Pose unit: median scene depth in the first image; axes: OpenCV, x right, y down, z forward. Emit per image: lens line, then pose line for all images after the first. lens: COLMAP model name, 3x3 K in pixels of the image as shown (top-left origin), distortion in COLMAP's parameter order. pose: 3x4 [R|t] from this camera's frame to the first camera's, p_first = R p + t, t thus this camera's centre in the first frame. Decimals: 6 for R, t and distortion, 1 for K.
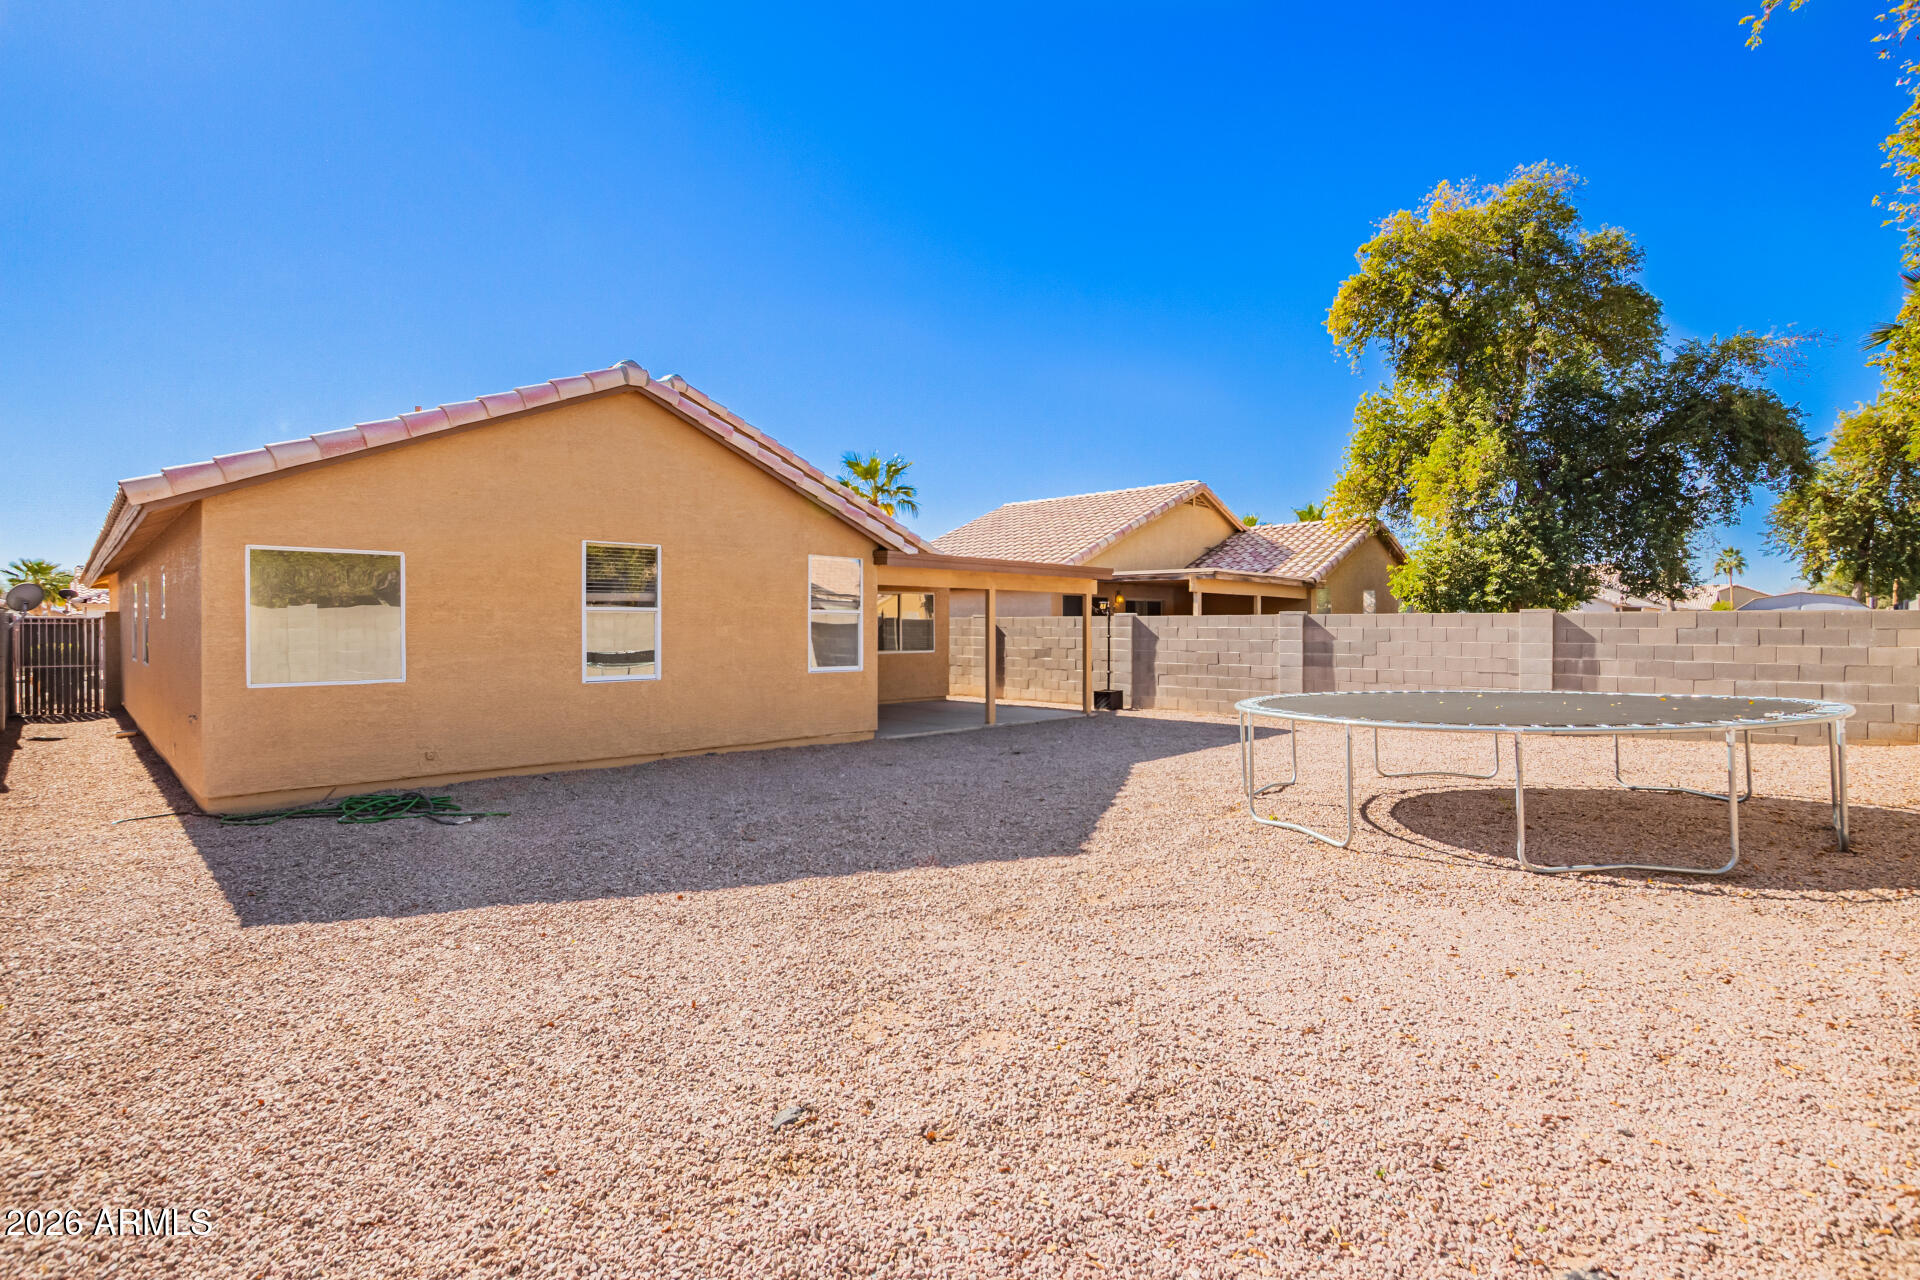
lens RADIAL K [[928.3, 0, 960.0], [0, 928.3, 640.0], [0, 0, 1]] dist [0.001438, -0.000271]
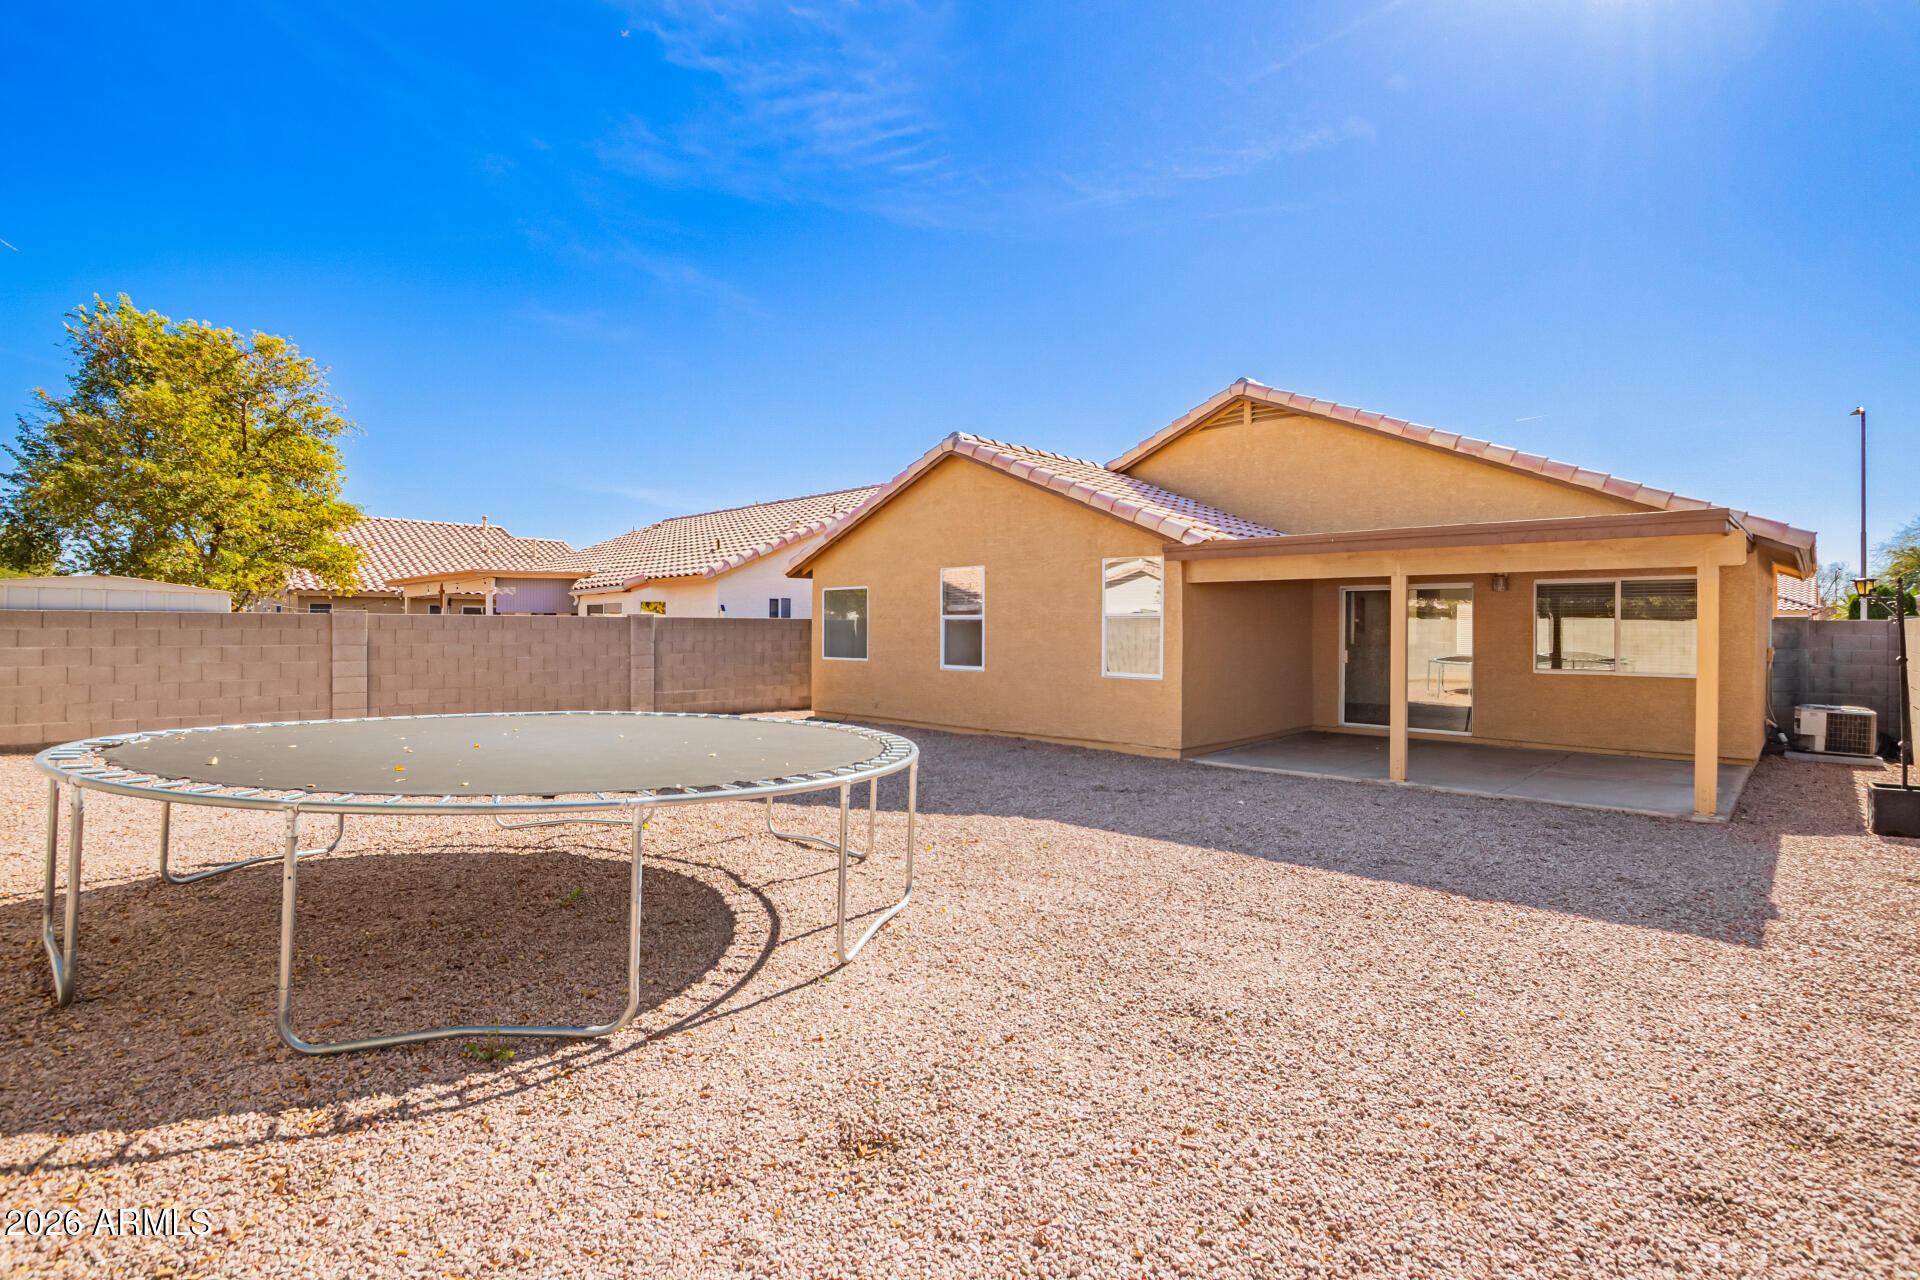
lens RADIAL K [[914.9, 0, 964.1], [0, 914.9, 636.3], [0, 0, 1]] dist [-0.015965, 0.000045]
pose [[0.025180, 0.008808, -0.999644, 0.651570], [-0.019137, 0.999782, 0.008328, -0.010784], [0.999500, 0.018921, 0.025343, 0.658692]]
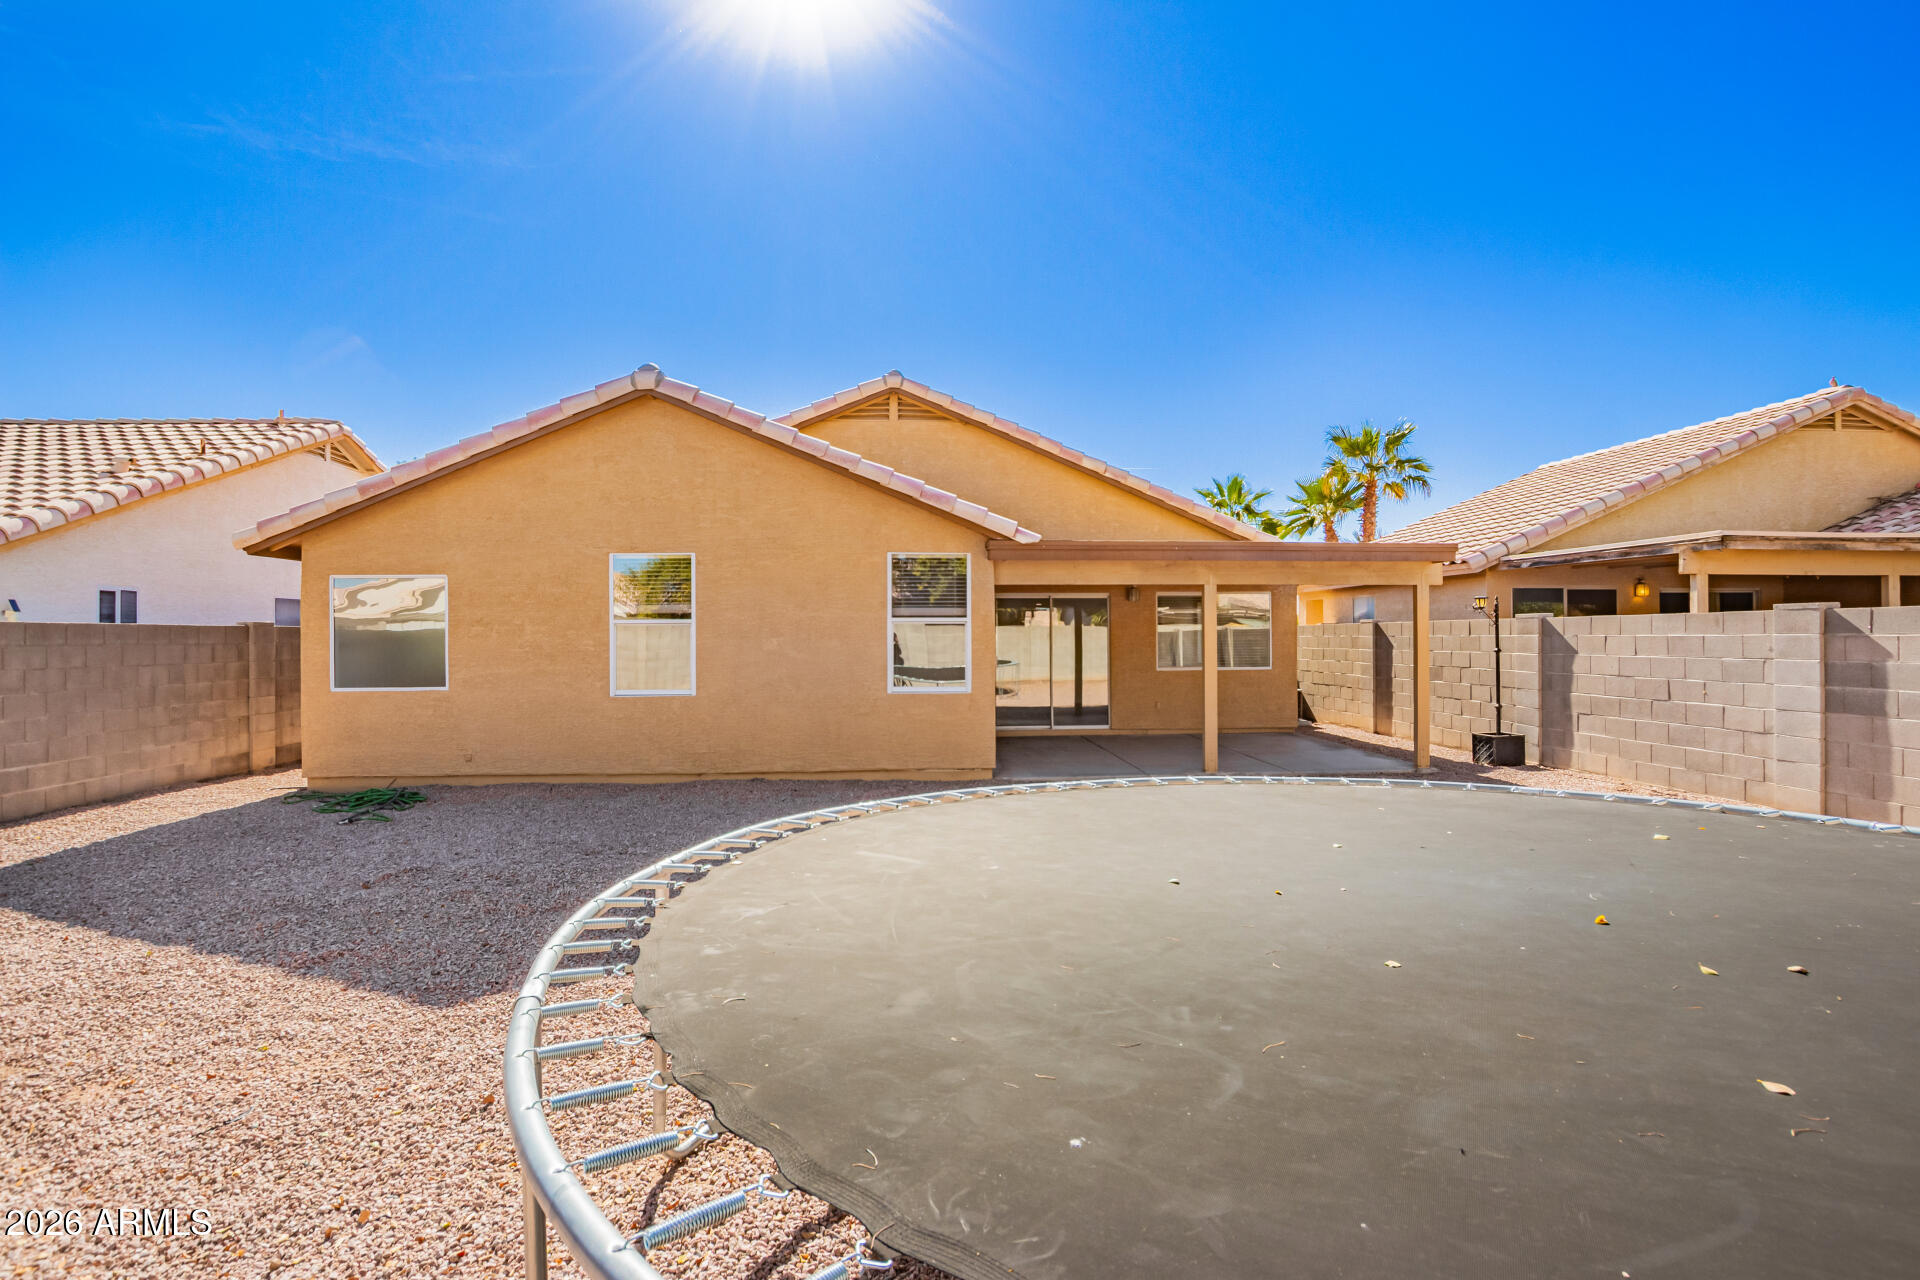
lens RADIAL K [[914.9, 0, 964.1], [0, 914.9, 636.3], [0, 0, 1]] dist [-0.015965, 0.000045]
pose [[0.754514, -0.004857, -0.656266, 0.345238], [-0.003726, 0.999925, -0.011684, -0.005336], [0.656274, 0.011261, 0.754439, 0.335392]]
